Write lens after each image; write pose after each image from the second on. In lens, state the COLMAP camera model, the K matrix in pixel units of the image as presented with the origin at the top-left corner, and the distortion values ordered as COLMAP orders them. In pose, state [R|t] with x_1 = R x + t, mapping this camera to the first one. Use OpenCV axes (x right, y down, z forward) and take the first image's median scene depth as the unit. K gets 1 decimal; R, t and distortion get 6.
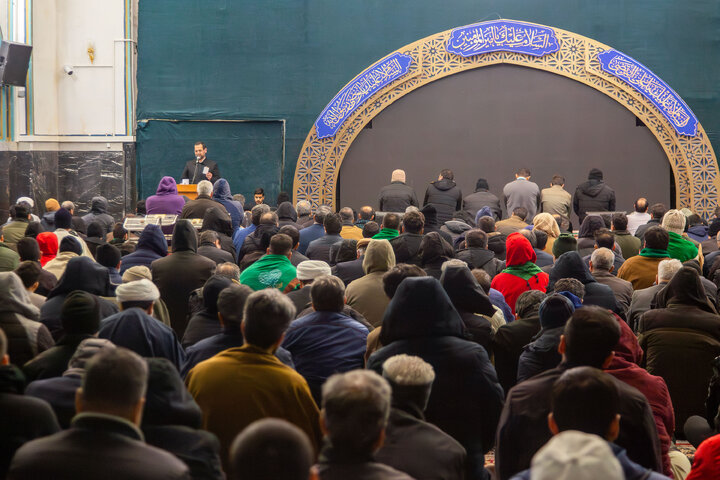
lens RADIAL K [[1009.1, 0, 392.9], [0, 1009.1, 239.6], [0, 0, 1]] dist [0.007132, -0.014938]
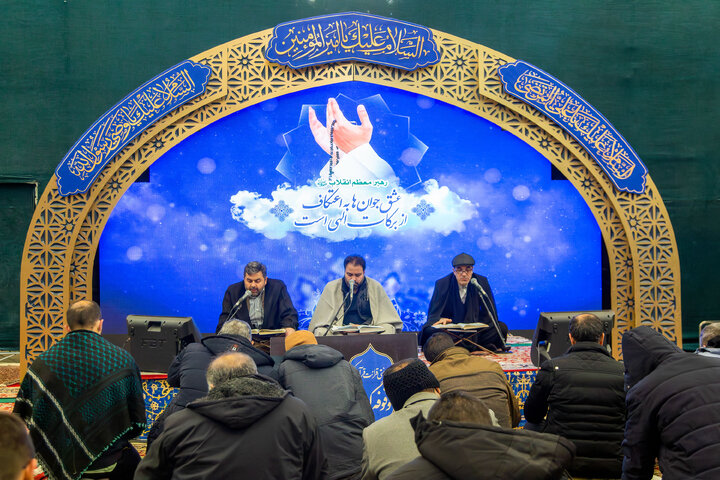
lens RADIAL K [[1009.1, 0, 392.9], [0, 1009.1, 239.6], [0, 0, 1]] dist [0.007132, -0.014938]
pose [[0.984161, 0.001822, 0.177270, 0.019075], [0.014731, 0.995649, -0.092012, -0.013122], [-0.176666, 0.093165, 0.979852, 0.369986]]
